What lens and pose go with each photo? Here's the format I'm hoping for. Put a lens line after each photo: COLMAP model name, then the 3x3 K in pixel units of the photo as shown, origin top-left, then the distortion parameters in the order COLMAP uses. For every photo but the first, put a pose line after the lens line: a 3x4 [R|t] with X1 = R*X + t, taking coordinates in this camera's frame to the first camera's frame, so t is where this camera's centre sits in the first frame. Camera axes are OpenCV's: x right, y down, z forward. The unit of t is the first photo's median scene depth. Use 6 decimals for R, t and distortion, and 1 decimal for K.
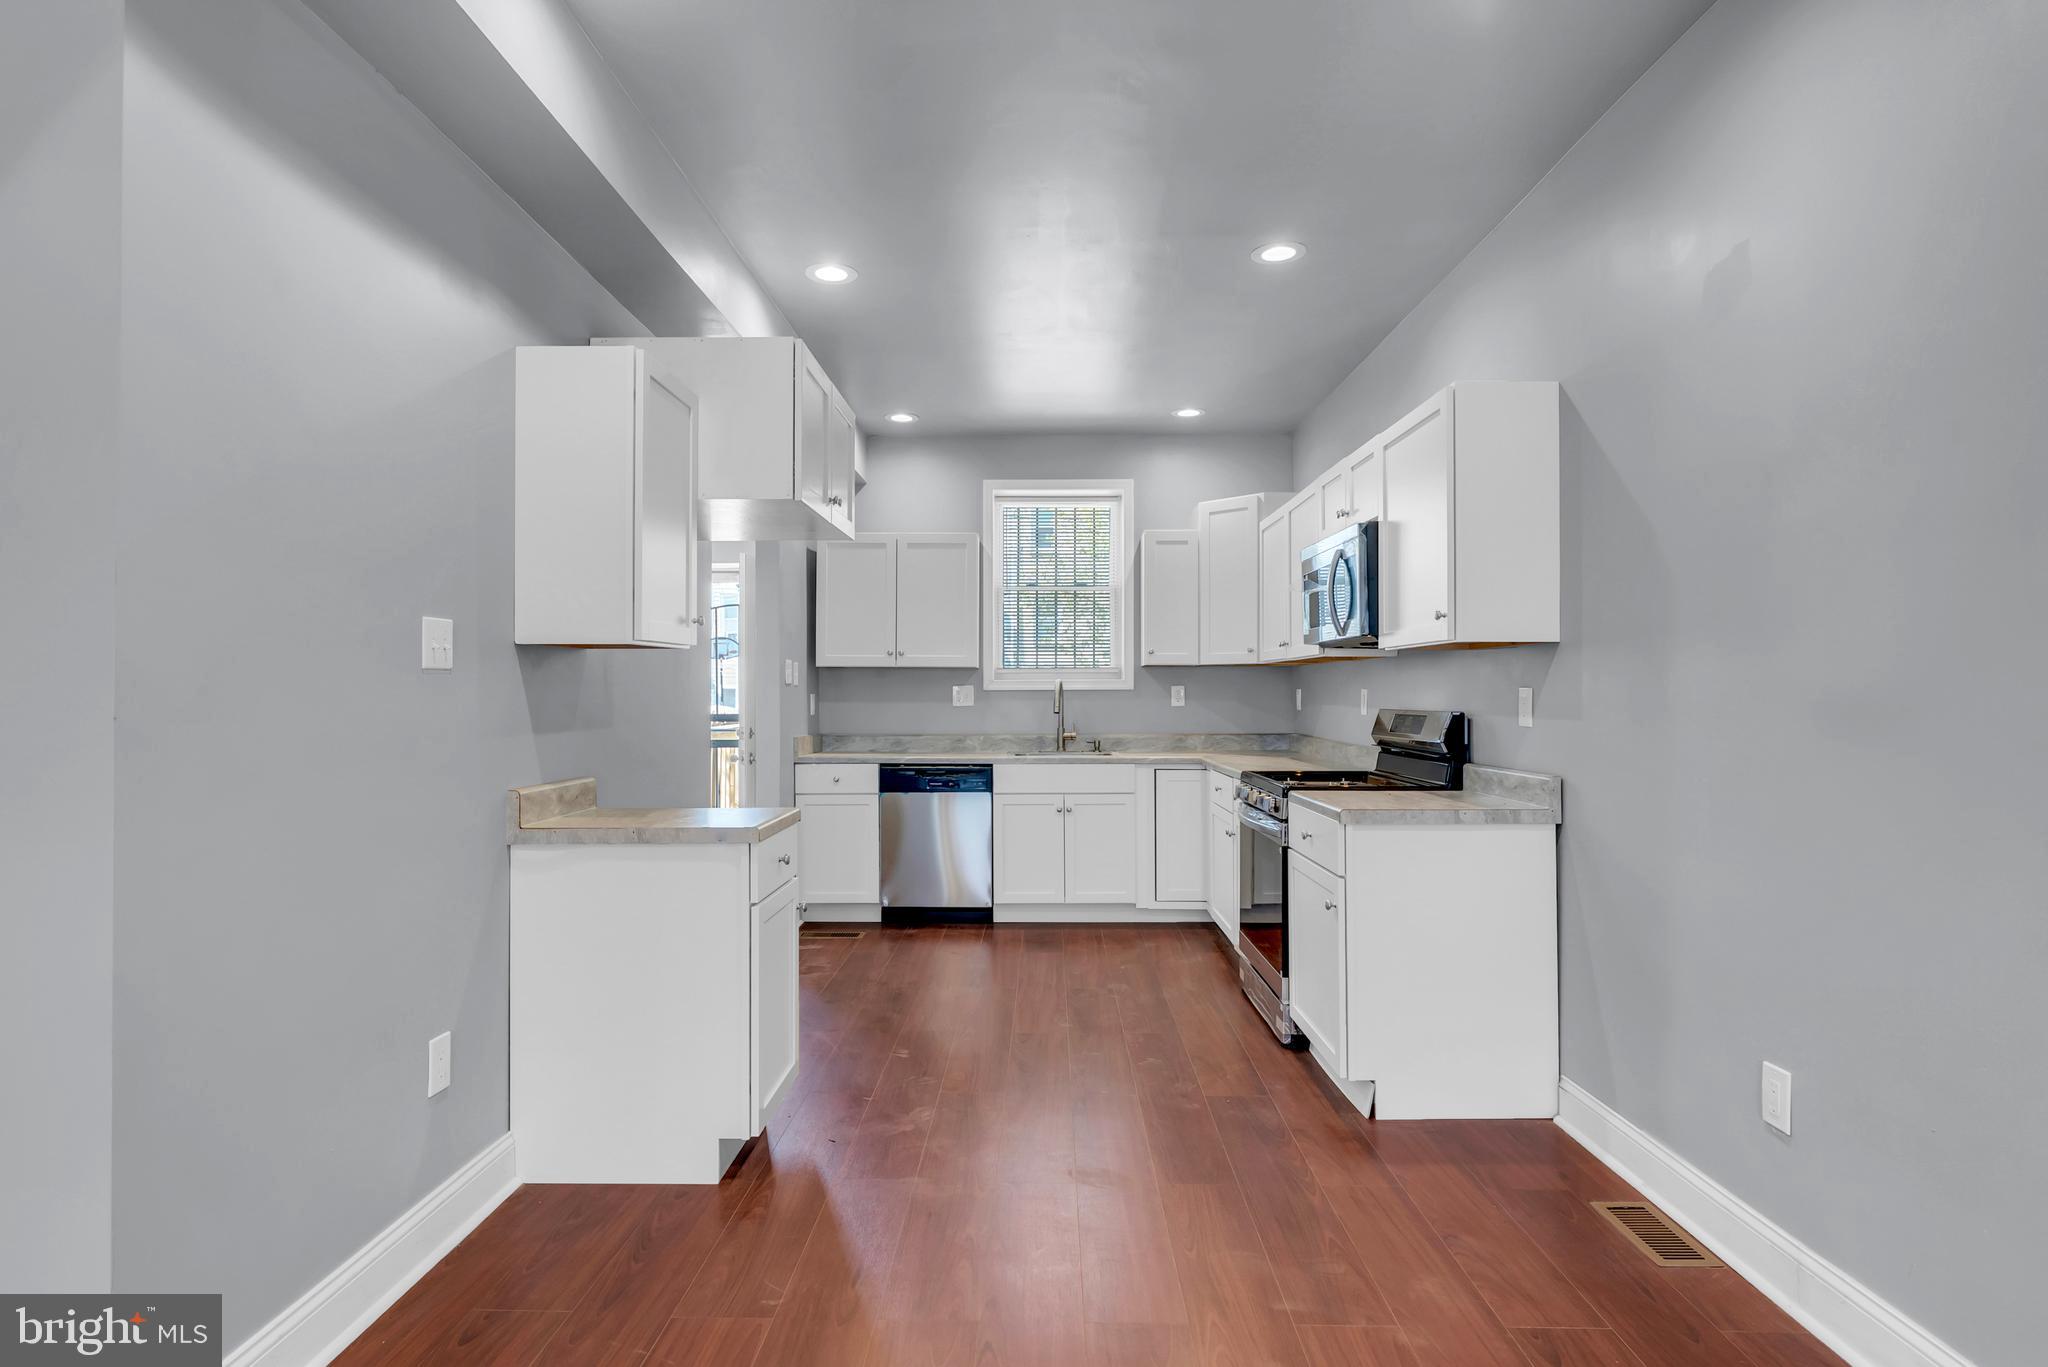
lens RADIAL K [[1064.1, 0, 1024.0], [0, 1064.1, 683.5], [0, 0, 1]] dist [-0.013841, 0.000282]
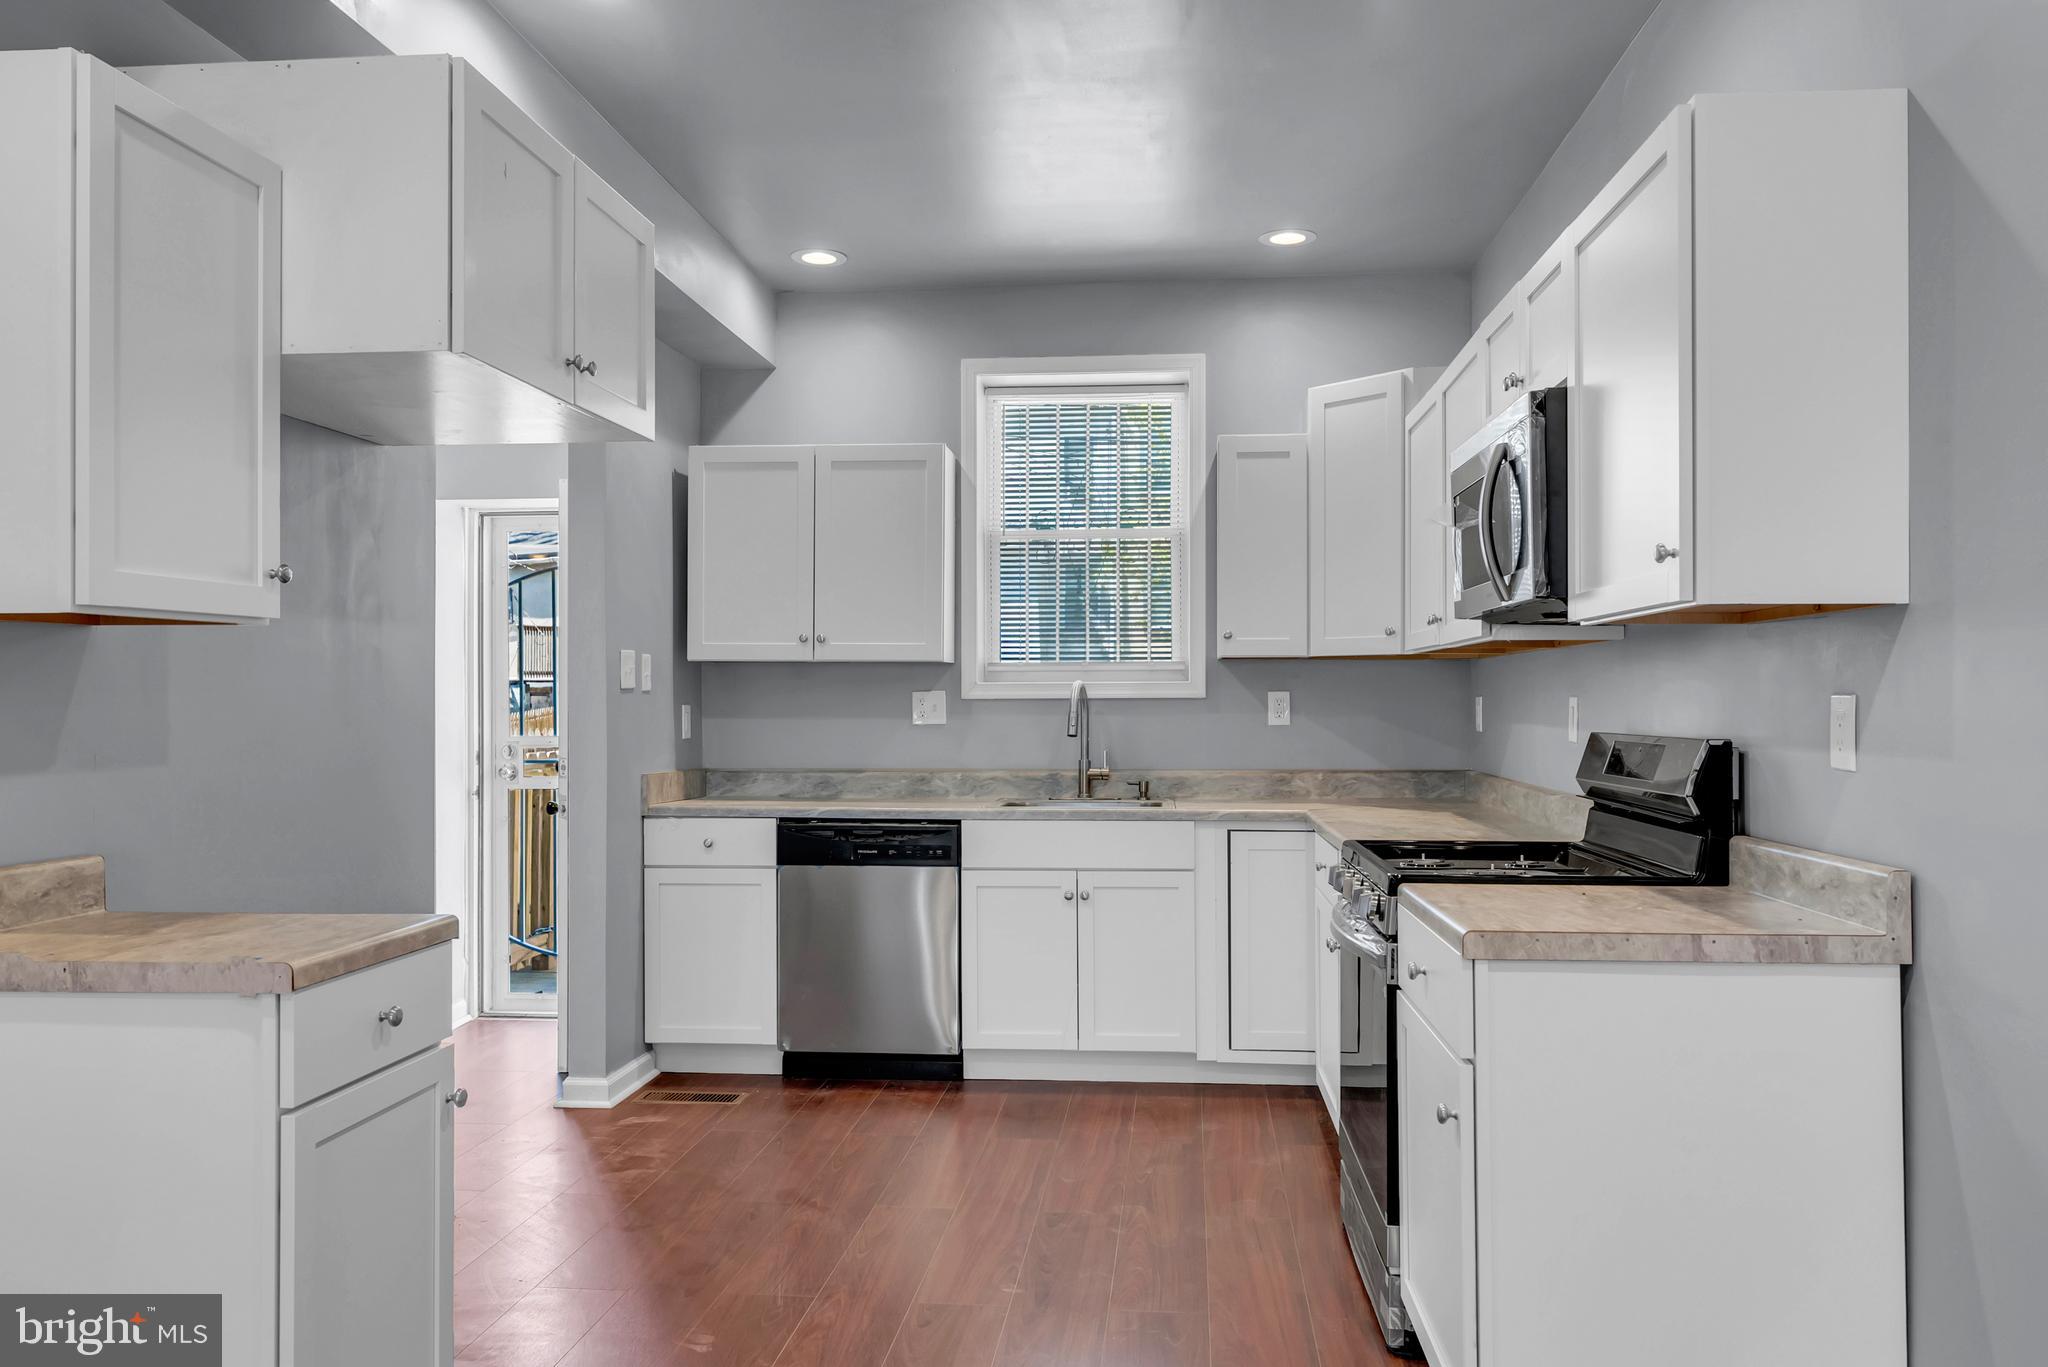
lens RADIAL K [[1512.8, 0, 1035.5], [0, 1512.8, 690.6], [0, 0, 1]] dist [-0.004738, 0.000133]
pose [[0.996923, -0.000506, -0.078387, 0.081602], [0.000615, 0.999999, 0.001360, 0.000374], [0.078386, -0.001404, 0.996922, 0.138974]]
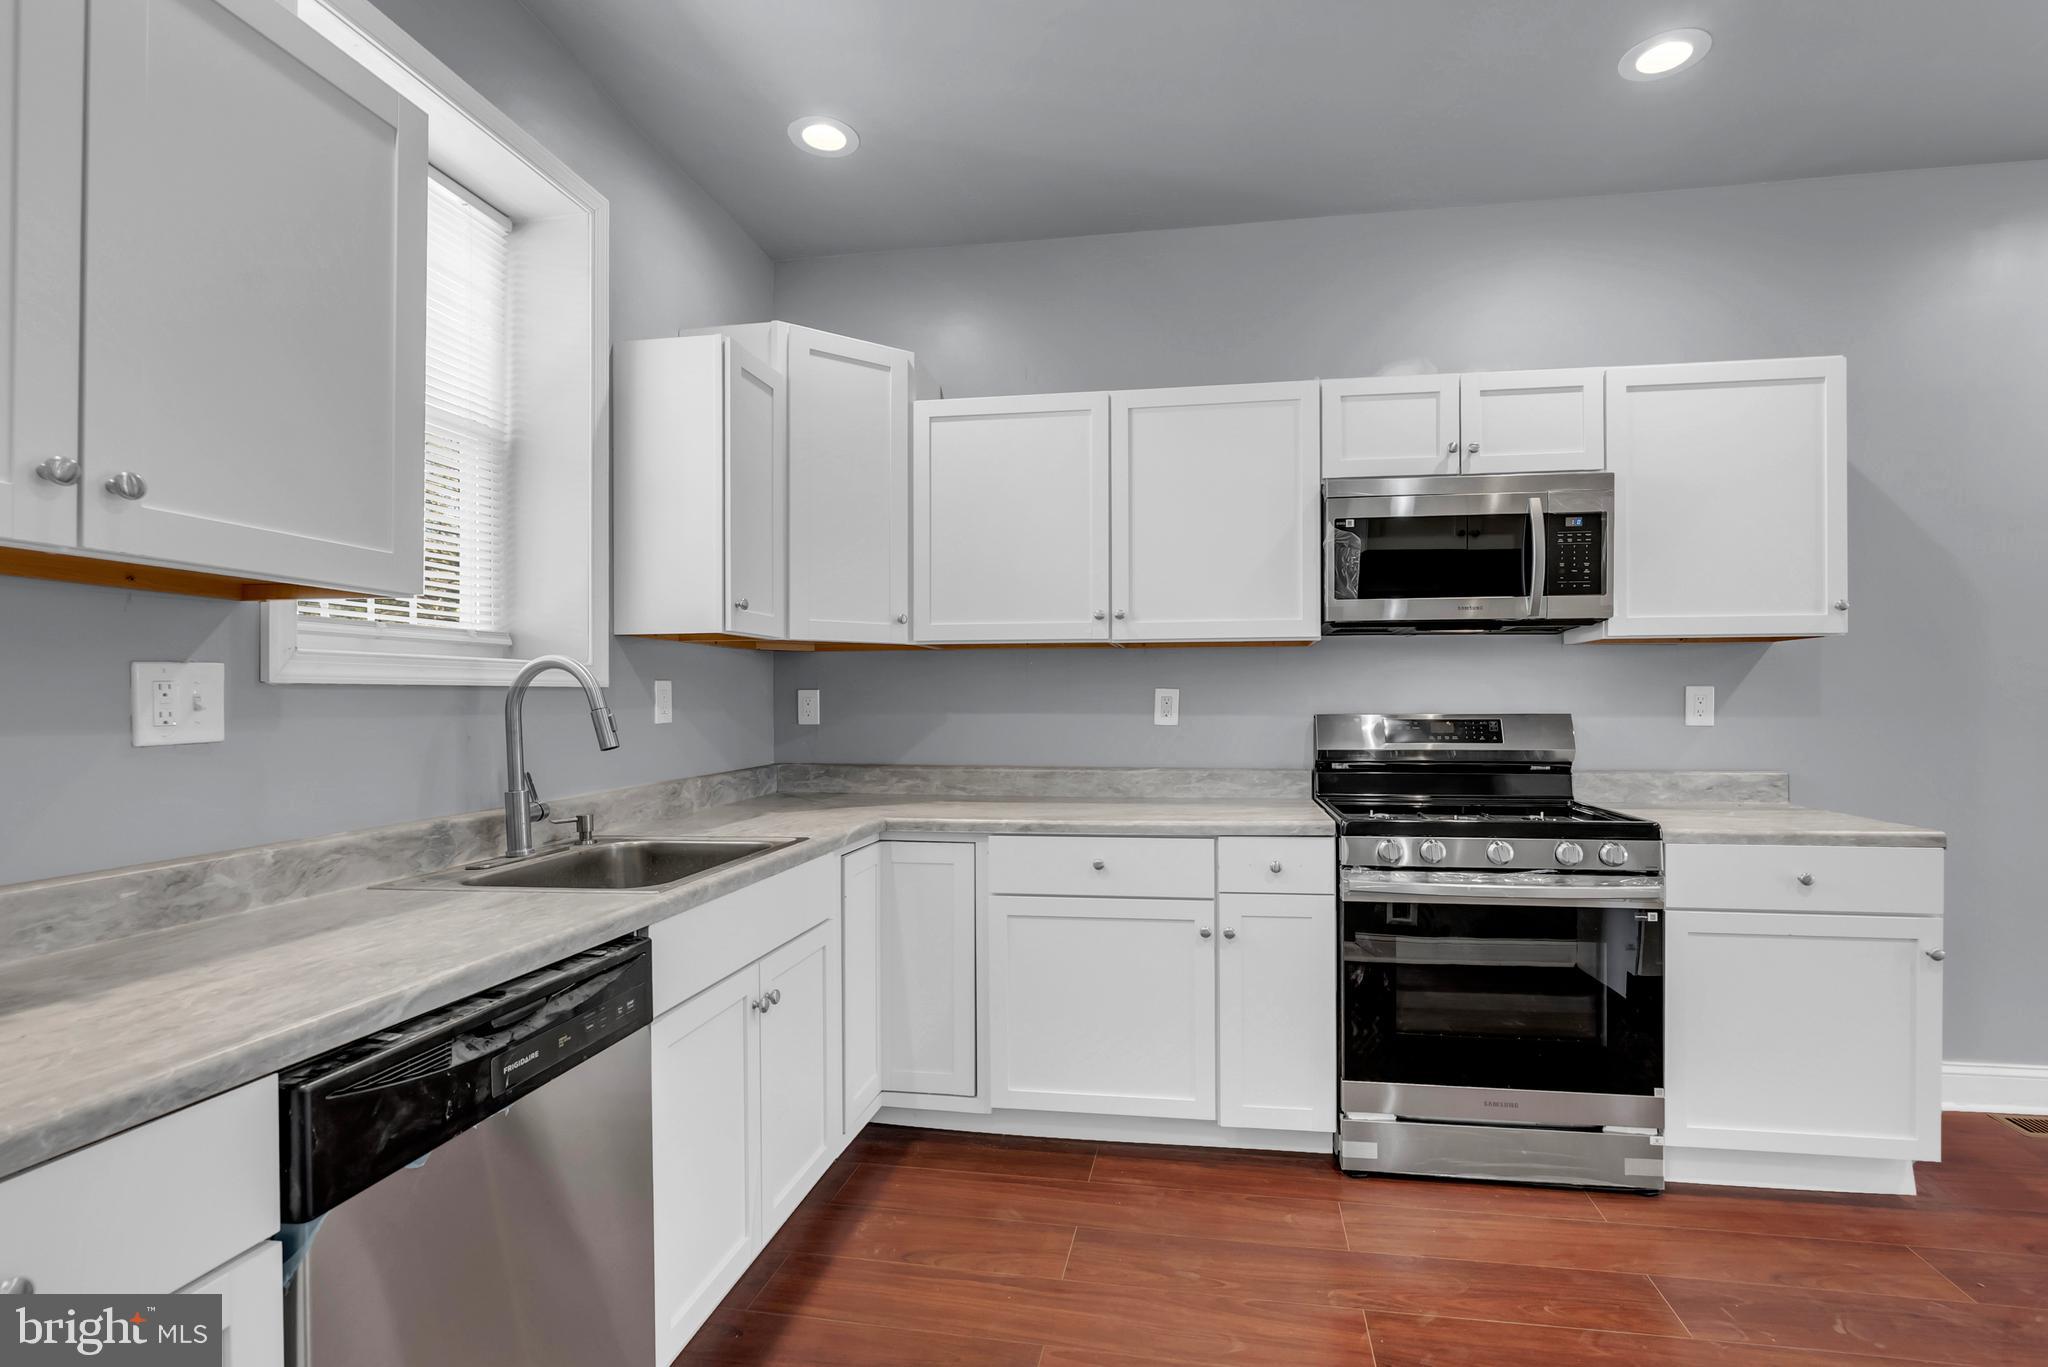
lens RADIAL K [[942.0, 0, 1064.2], [0, 942.0, 696.4], [0, 0, 1]] dist [-0.000644, 0.000101]
pose [[0.141374, 0.001944, 0.989954, -0.275570], [-0.005854, 0.999982, -0.001128, 0.009941], [-0.989939, -0.005635, 0.141383, 0.844512]]
